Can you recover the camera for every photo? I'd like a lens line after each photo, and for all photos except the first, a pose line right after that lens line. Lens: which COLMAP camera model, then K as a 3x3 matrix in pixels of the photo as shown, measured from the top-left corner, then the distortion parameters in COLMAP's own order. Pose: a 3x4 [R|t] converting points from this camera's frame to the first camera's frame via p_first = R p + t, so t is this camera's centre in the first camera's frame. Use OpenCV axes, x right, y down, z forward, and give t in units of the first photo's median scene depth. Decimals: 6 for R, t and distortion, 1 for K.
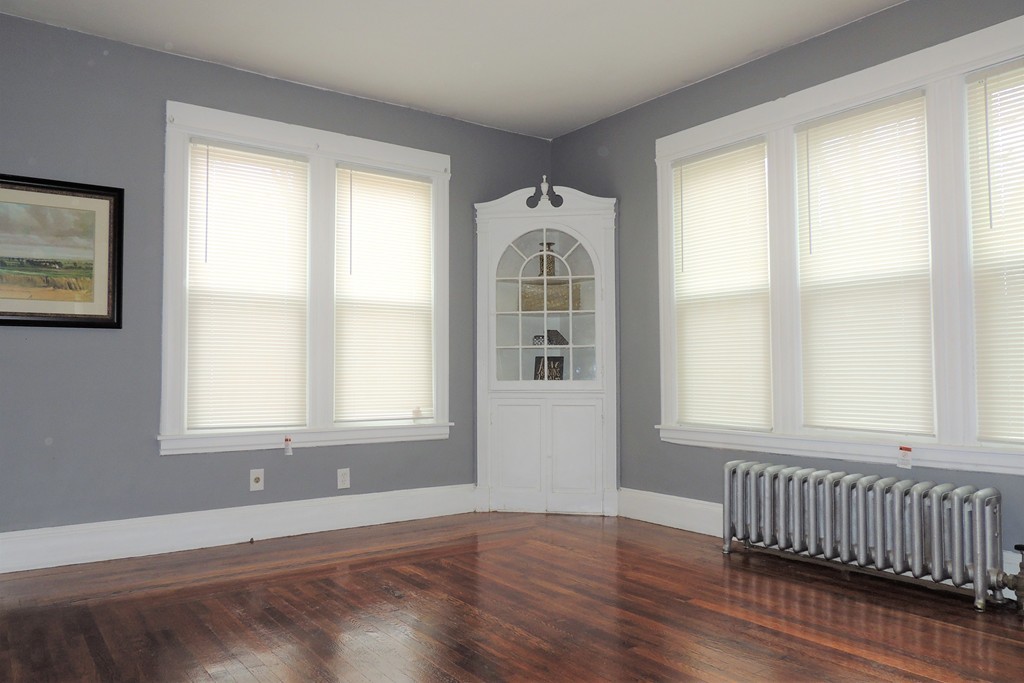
lens RADIAL K [[746.7, 0, 515.2], [0, 746.7, 341.2], [0, 0, 1]] dist [-0.023424, -0.003778]
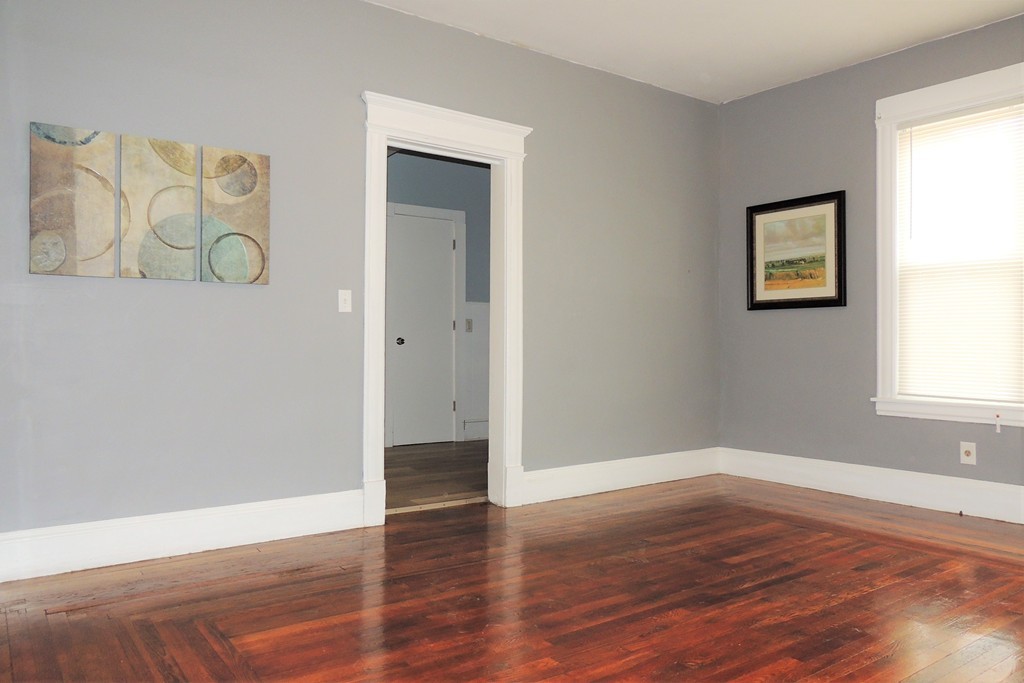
lens RADIAL K [[746.7, 0, 520.3], [0, 746.7, 341.7], [0, 0, 1]] dist [-0.023424, -0.003778]
pose [[0.003600, -0.001995, -0.999992, 0.694095], [0.038591, 0.999253, -0.001854, 0.023165], [0.999249, -0.038584, 0.003675, 0.473138]]
